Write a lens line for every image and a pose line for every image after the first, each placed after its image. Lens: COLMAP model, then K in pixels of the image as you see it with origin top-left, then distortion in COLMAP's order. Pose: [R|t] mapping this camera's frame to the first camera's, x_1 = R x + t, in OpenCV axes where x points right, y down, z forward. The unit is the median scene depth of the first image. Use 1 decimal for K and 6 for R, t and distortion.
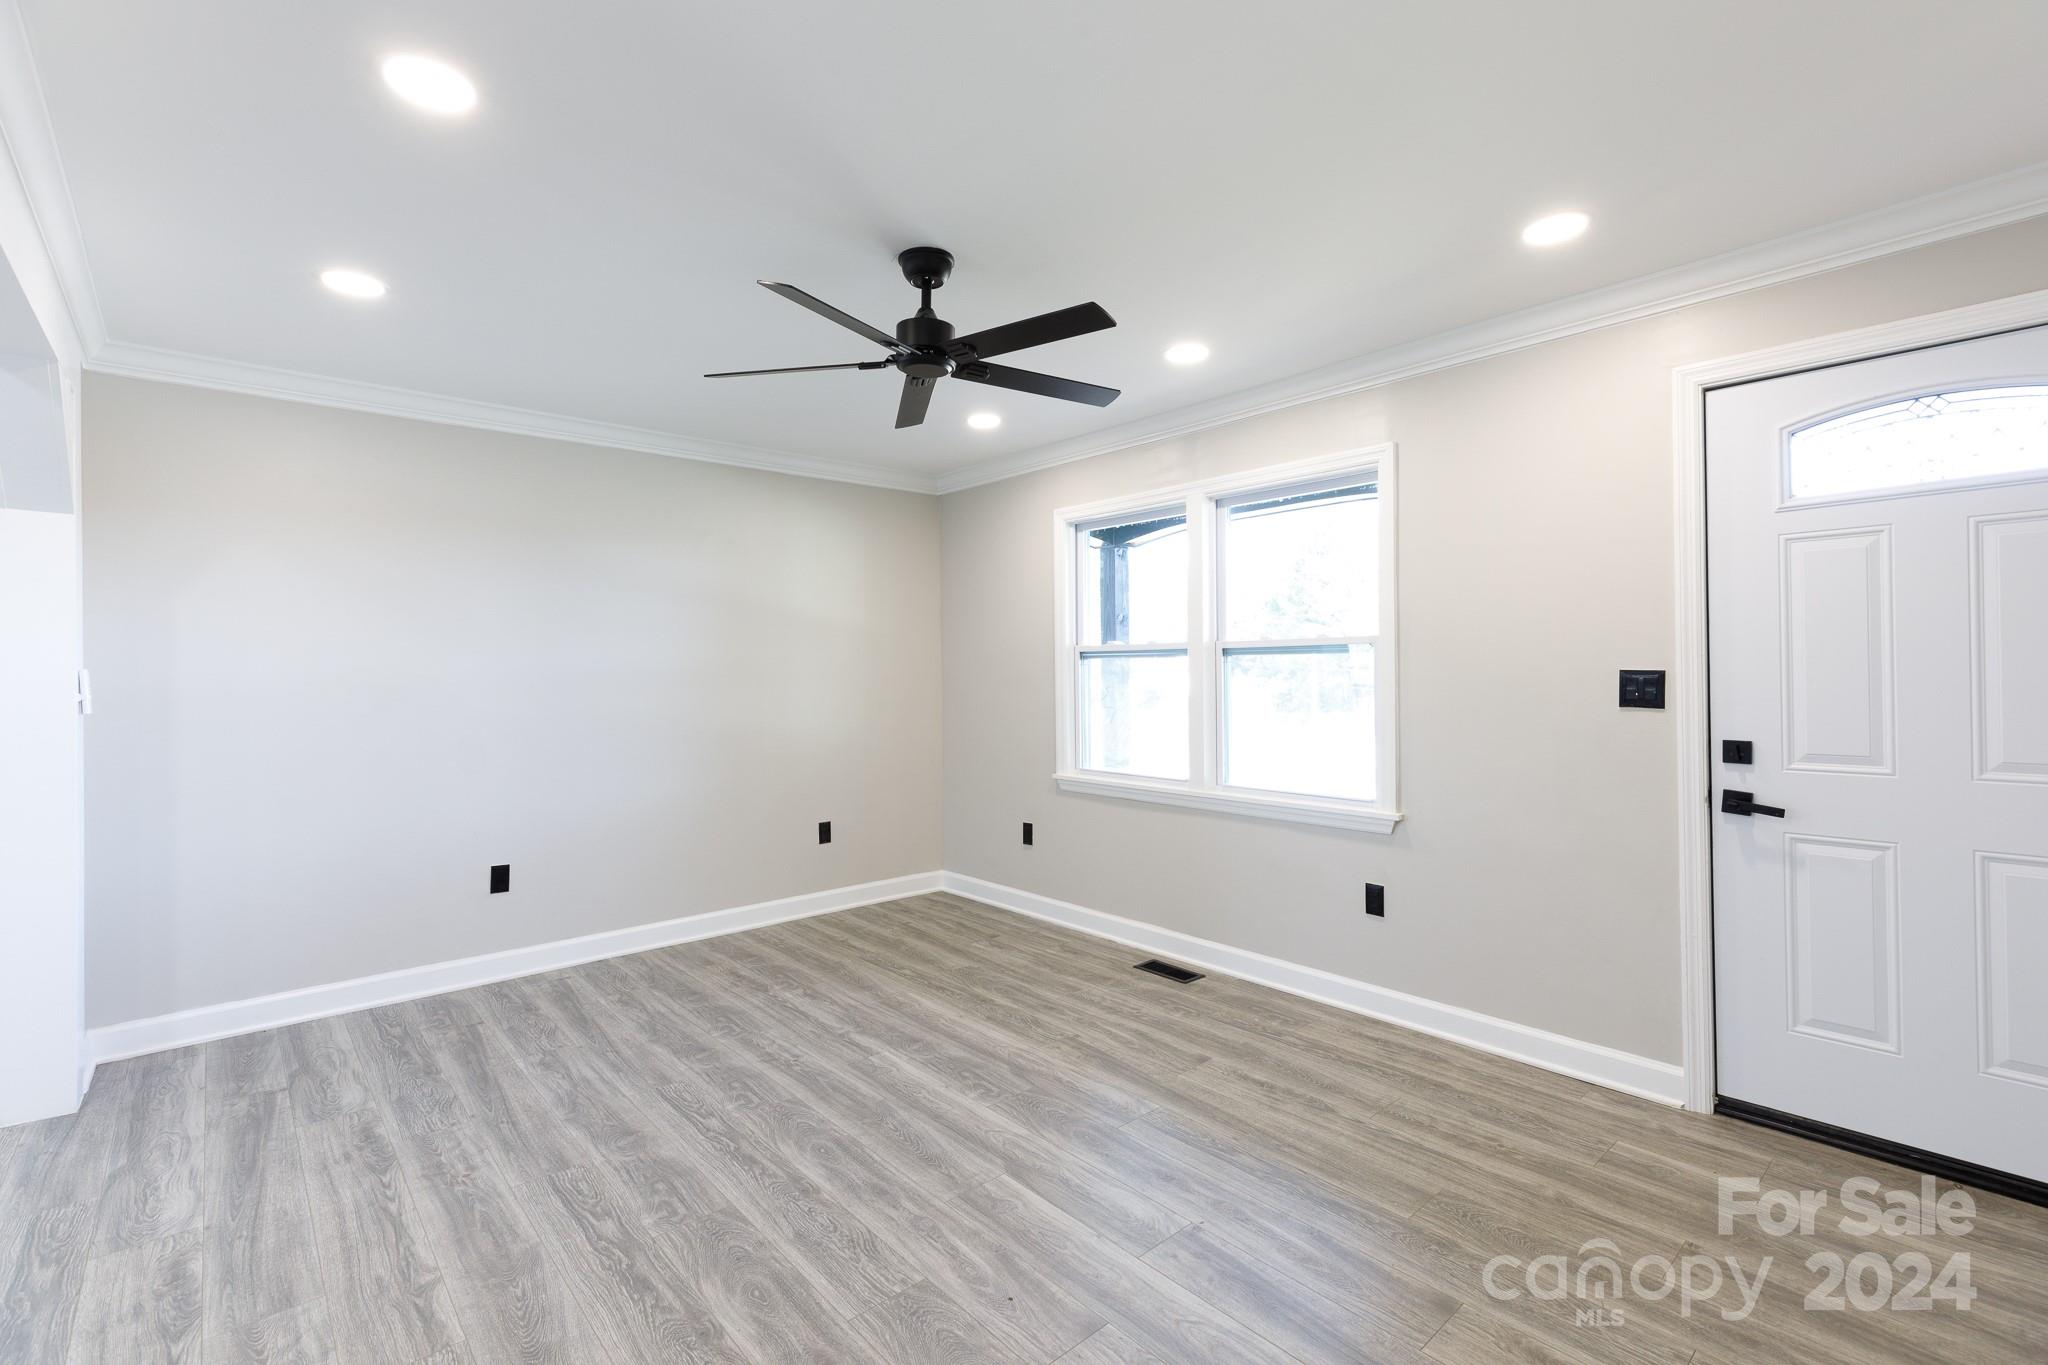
lens RADIAL K [[916.1, 0, 1019.4], [0, 916.1, 672.1], [0, 0, 1]] dist [0.004867, -0.000098]
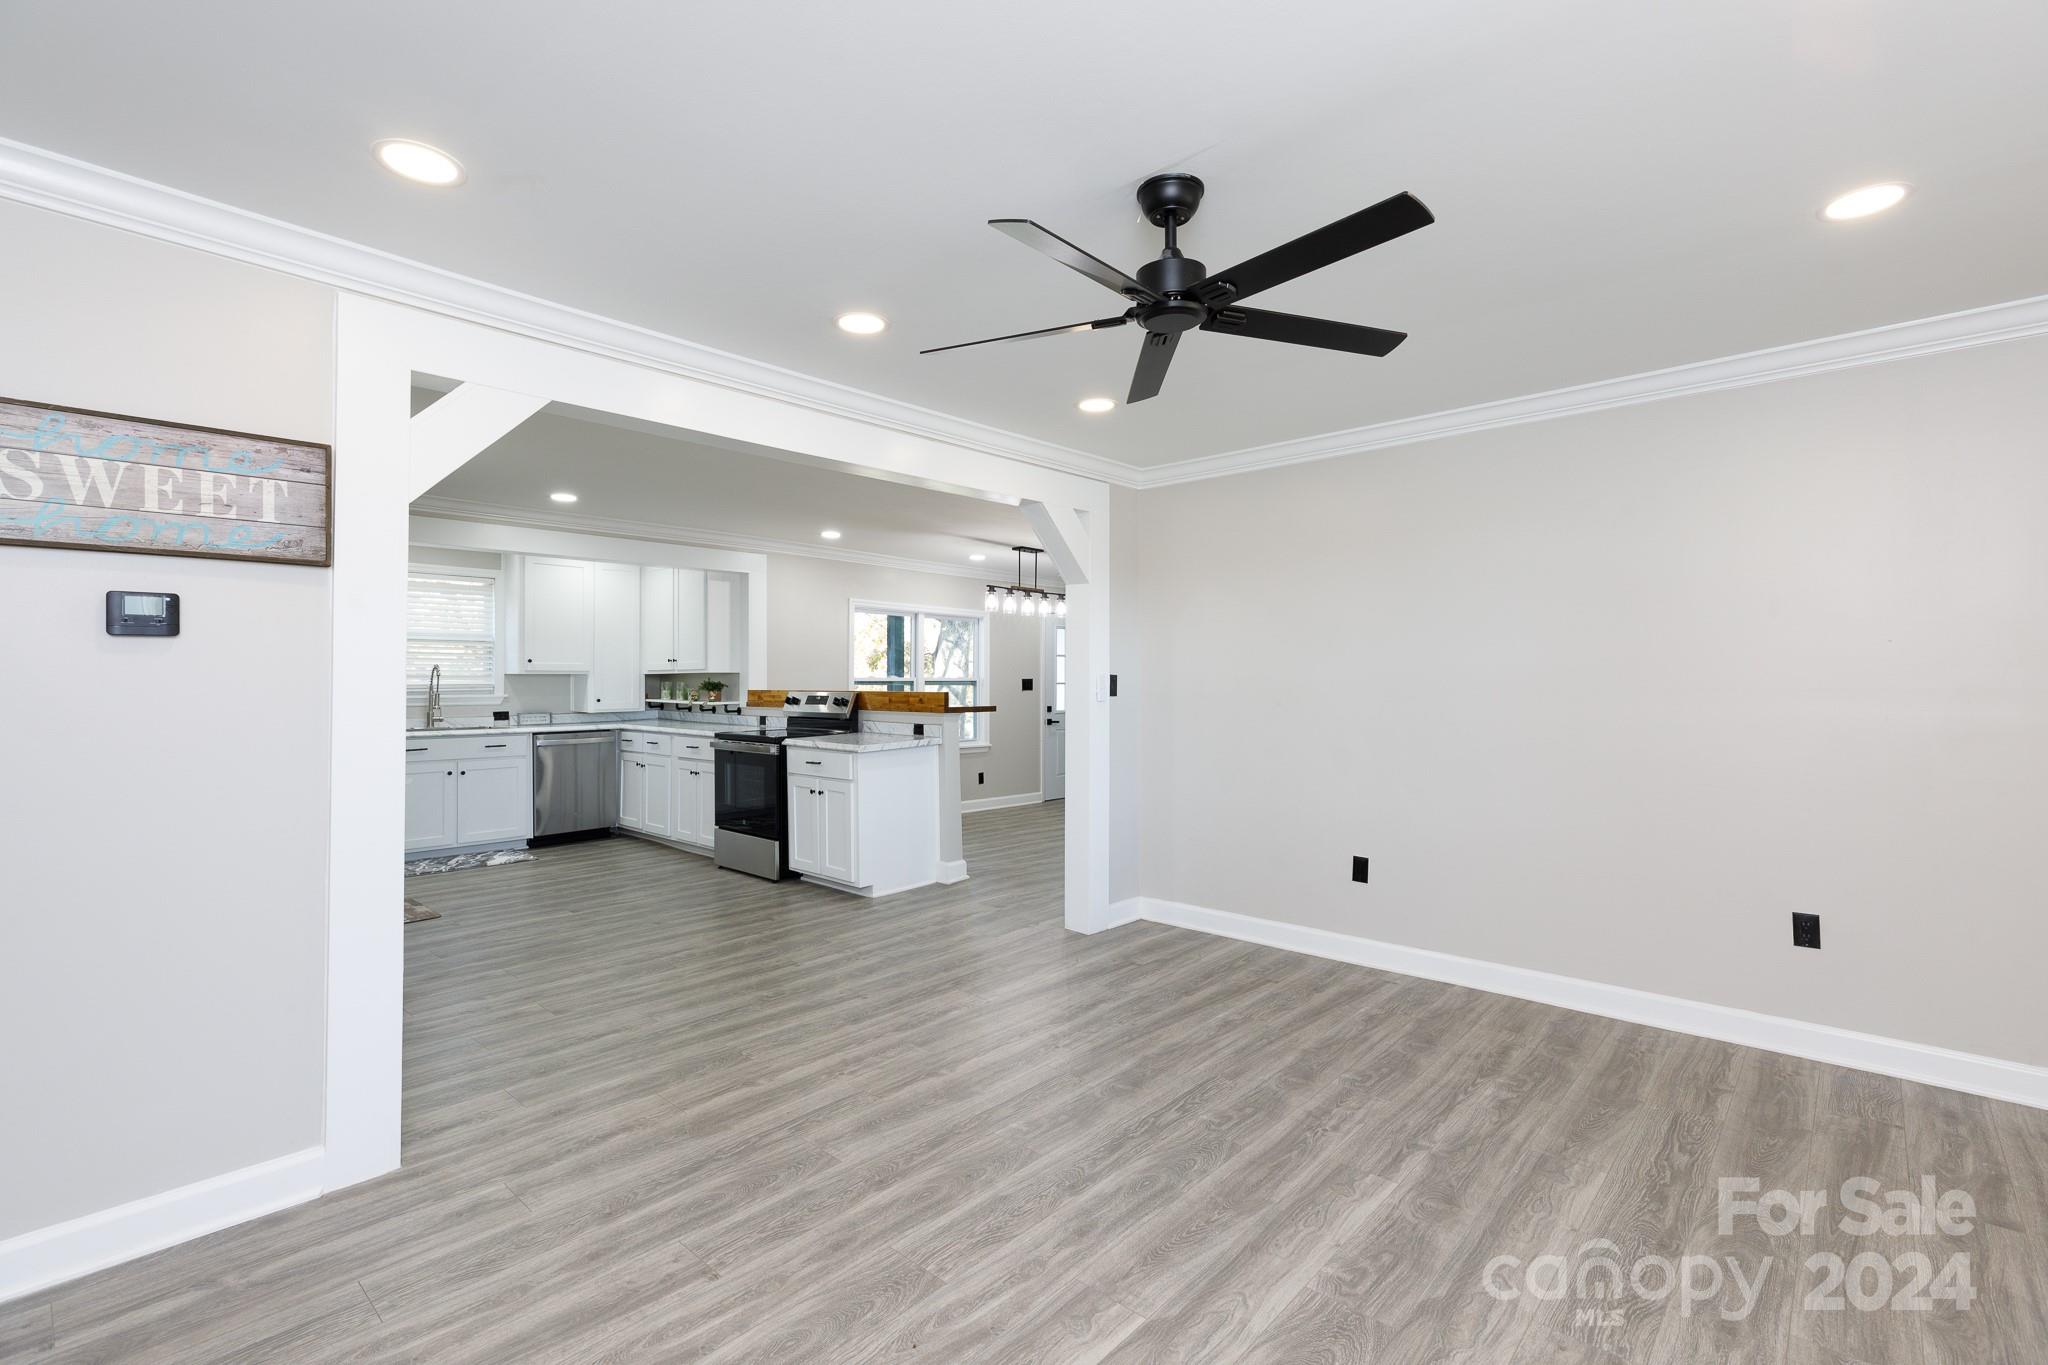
lens RADIAL K [[924.6, 0, 1026.9], [0, 924.6, 672.8], [0, 0, 1]] dist [0.004396, 0.000260]
pose [[0.110898, 0.001352, -0.993831, 0.728988], [-0.001029, 0.999999, 0.001246, -0.007795], [0.993831, 0.000885, 0.110899, 0.775551]]
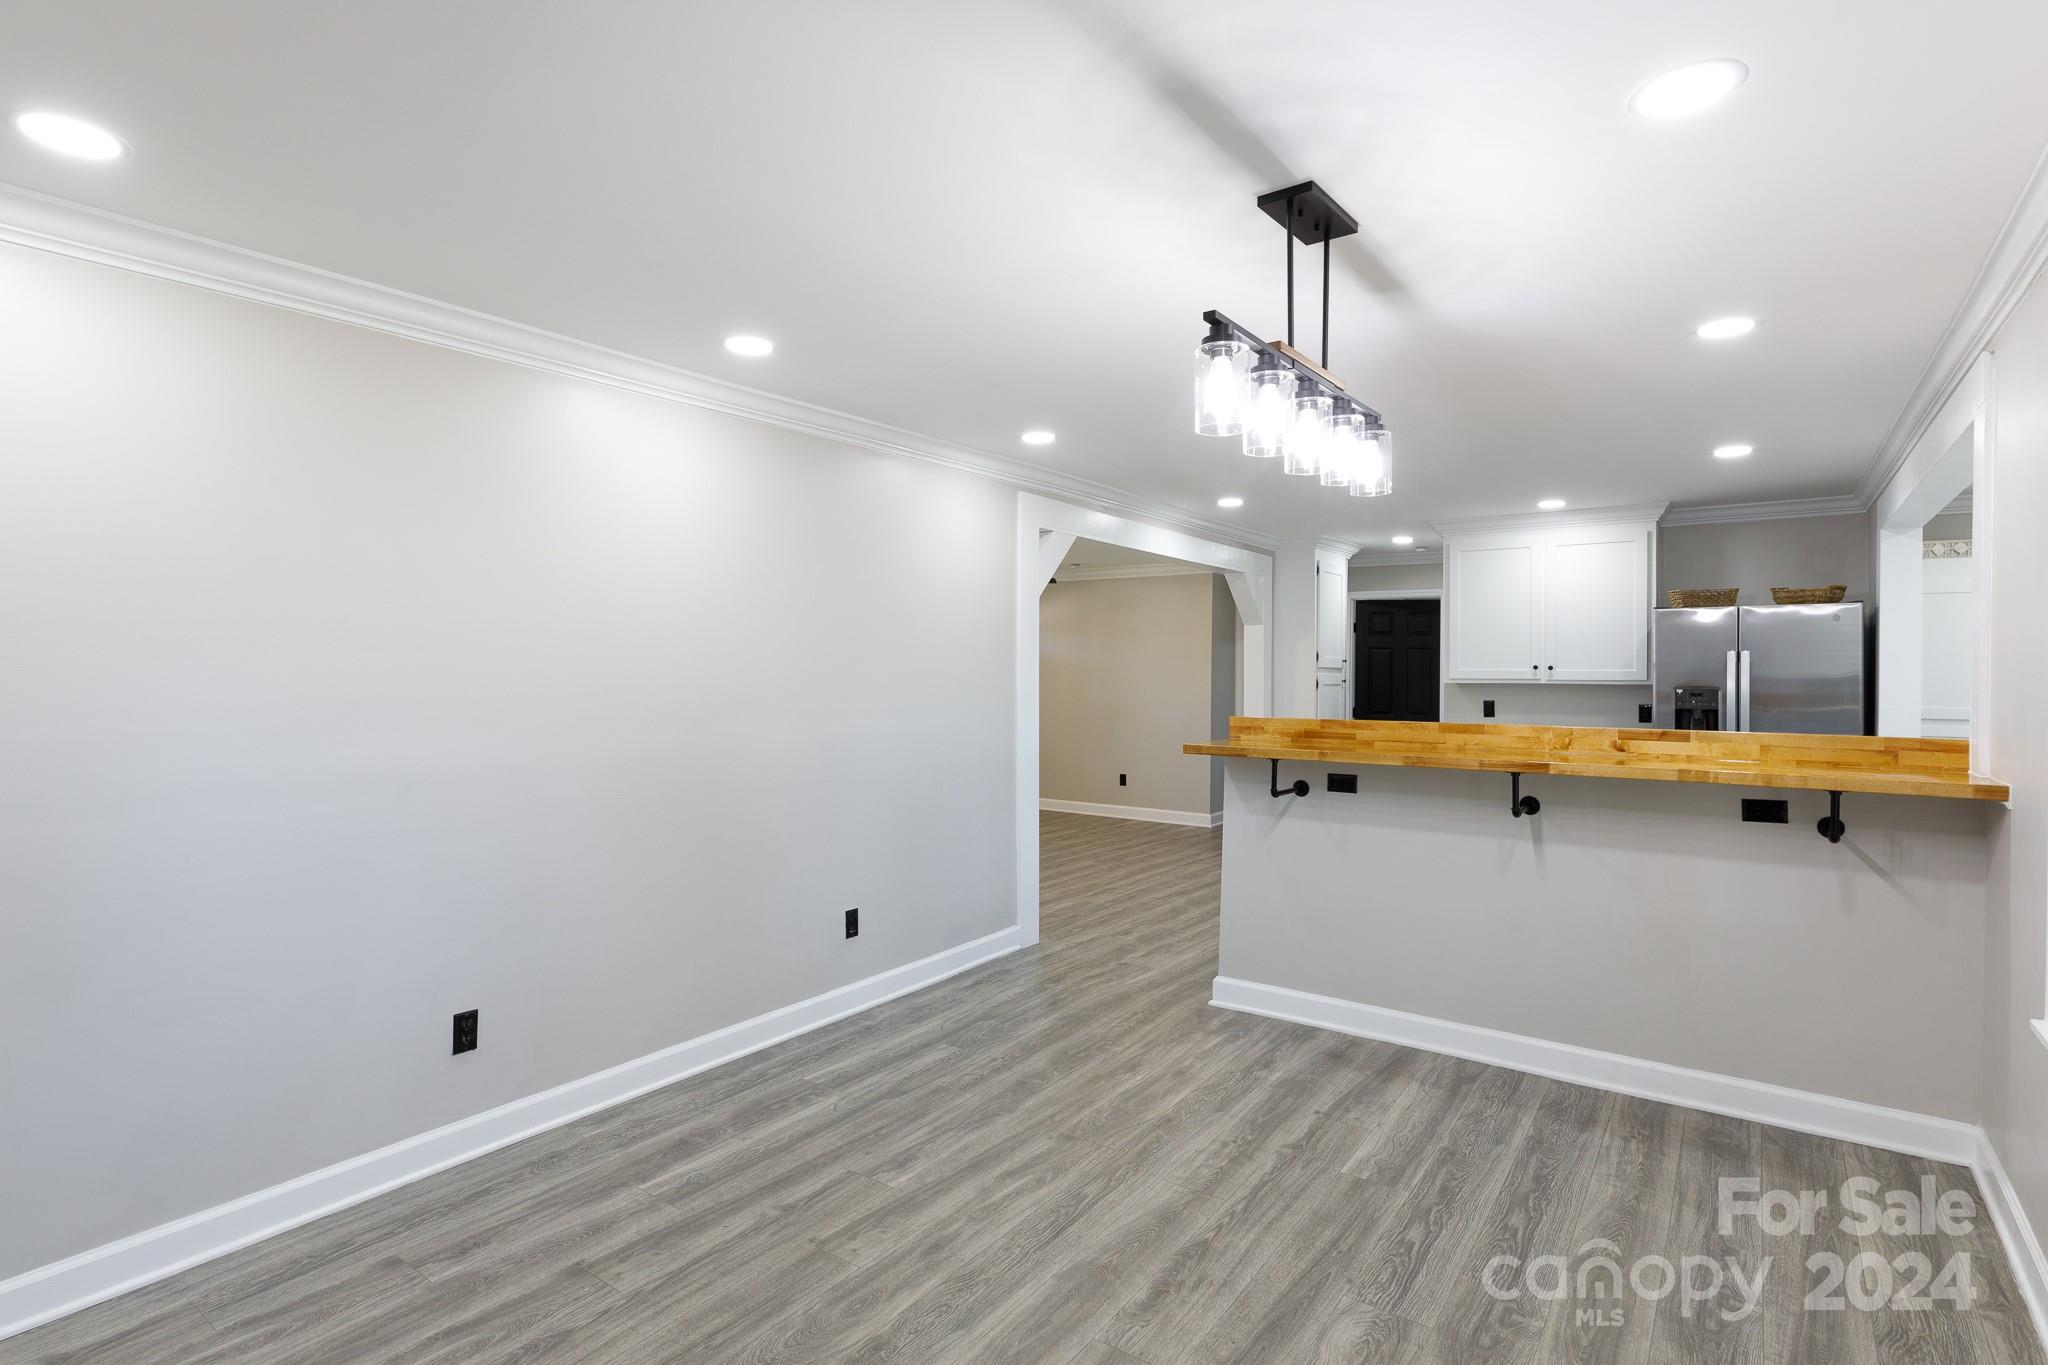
lens RADIAL K [[1016.0, 0, 1021.9], [0, 1016.0, 680.9], [0, 0, 1]] dist [-0.002830, -0.000106]
pose [[-0.221462, 0.000172, 0.975169, -3.256292], [-0.001461, 0.999999, -0.000508, -0.016456], [-0.975168, -0.001537, -0.221462, 1.578487]]
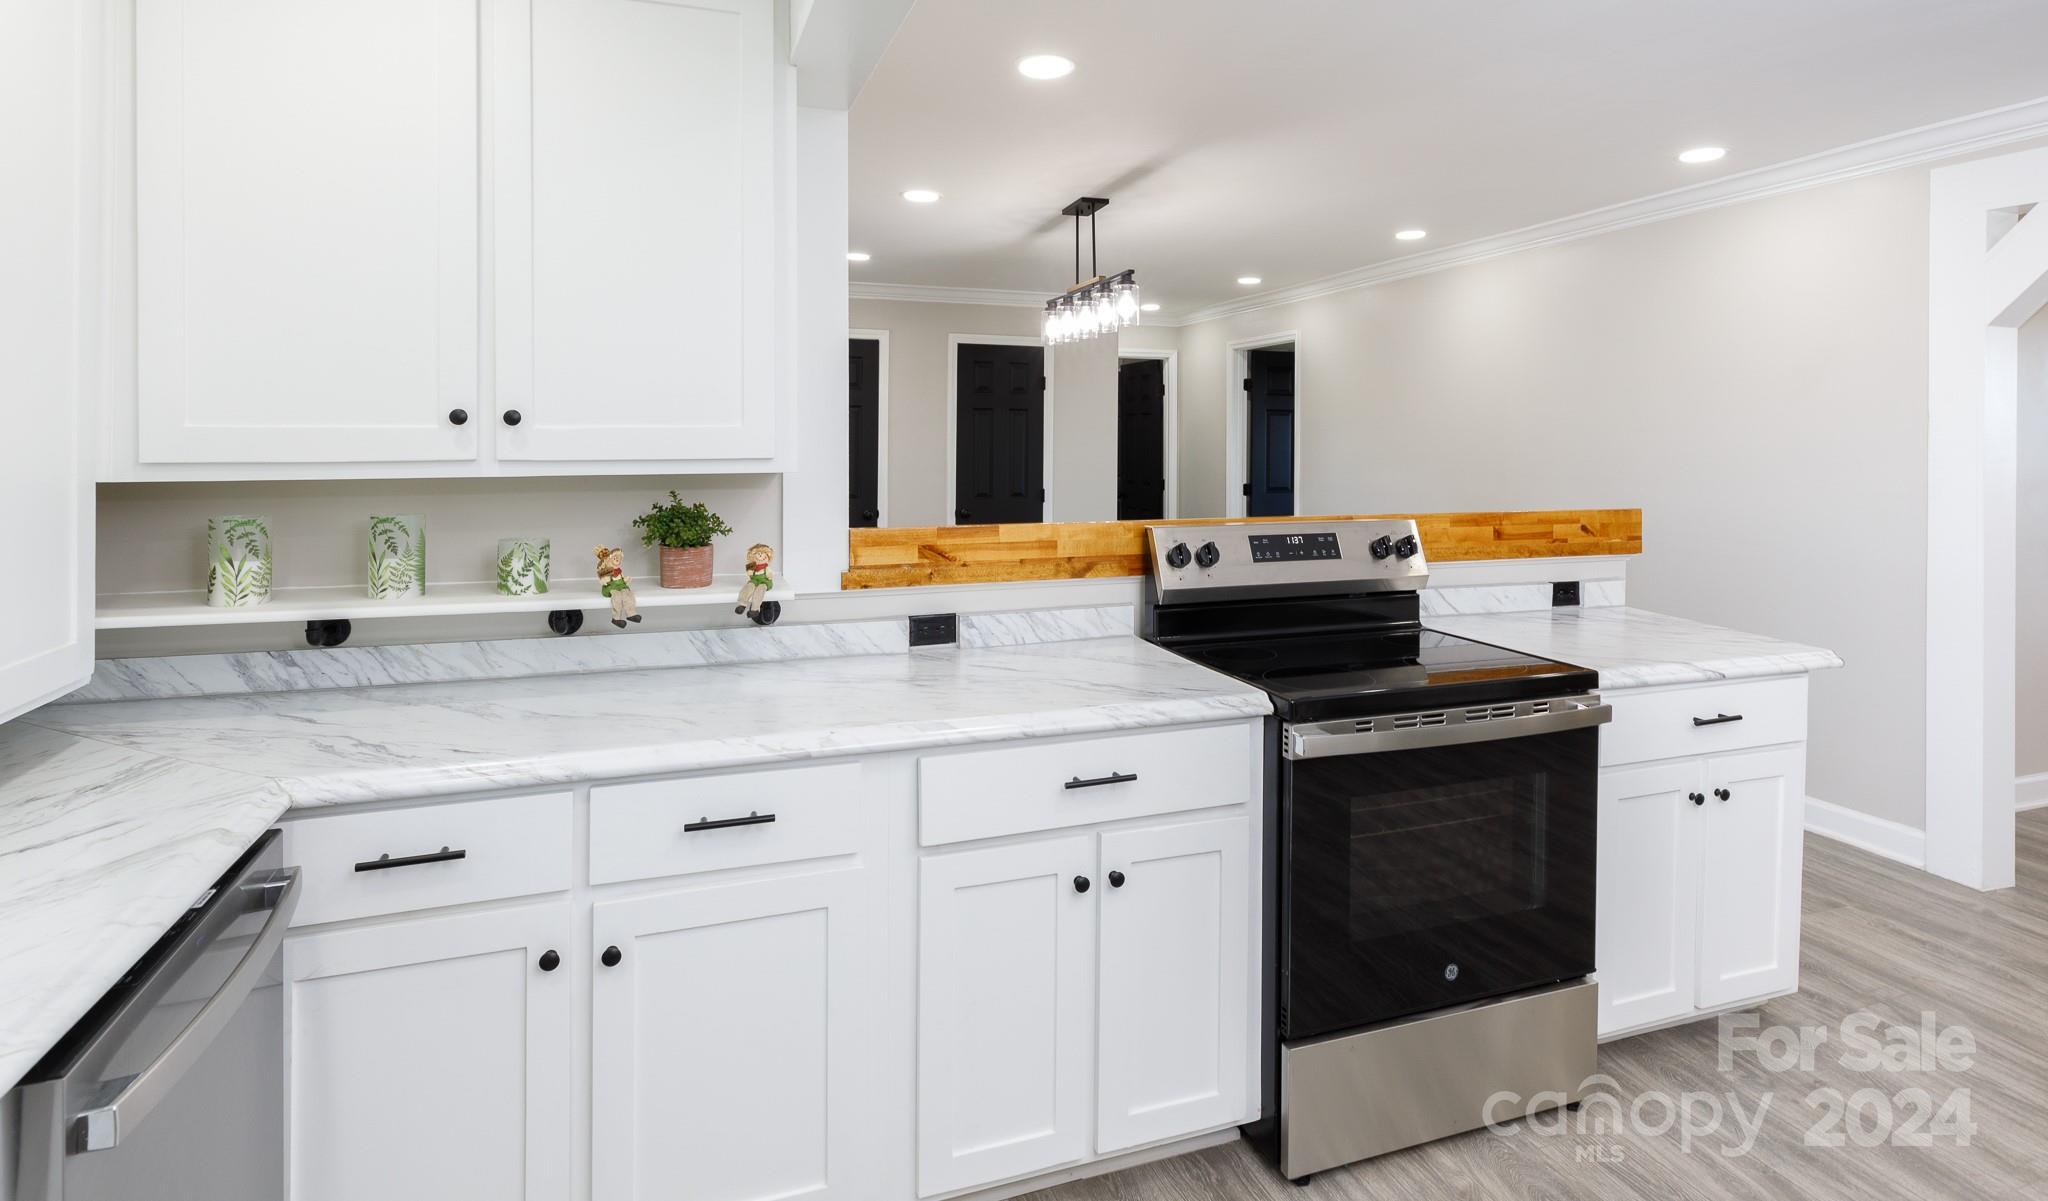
lens RADIAL K [[1098.4, 0, 1069.5], [0, 1098.4, 438.8], [0, 0, 1]] dist [0.003428, 0.000867]
pose [[0.937807, 0.015630, -0.346805, -1.800546], [-0.014229, 0.999877, 0.006587, -0.039751], [0.346865, -0.001243, 0.937914, -0.644894]]
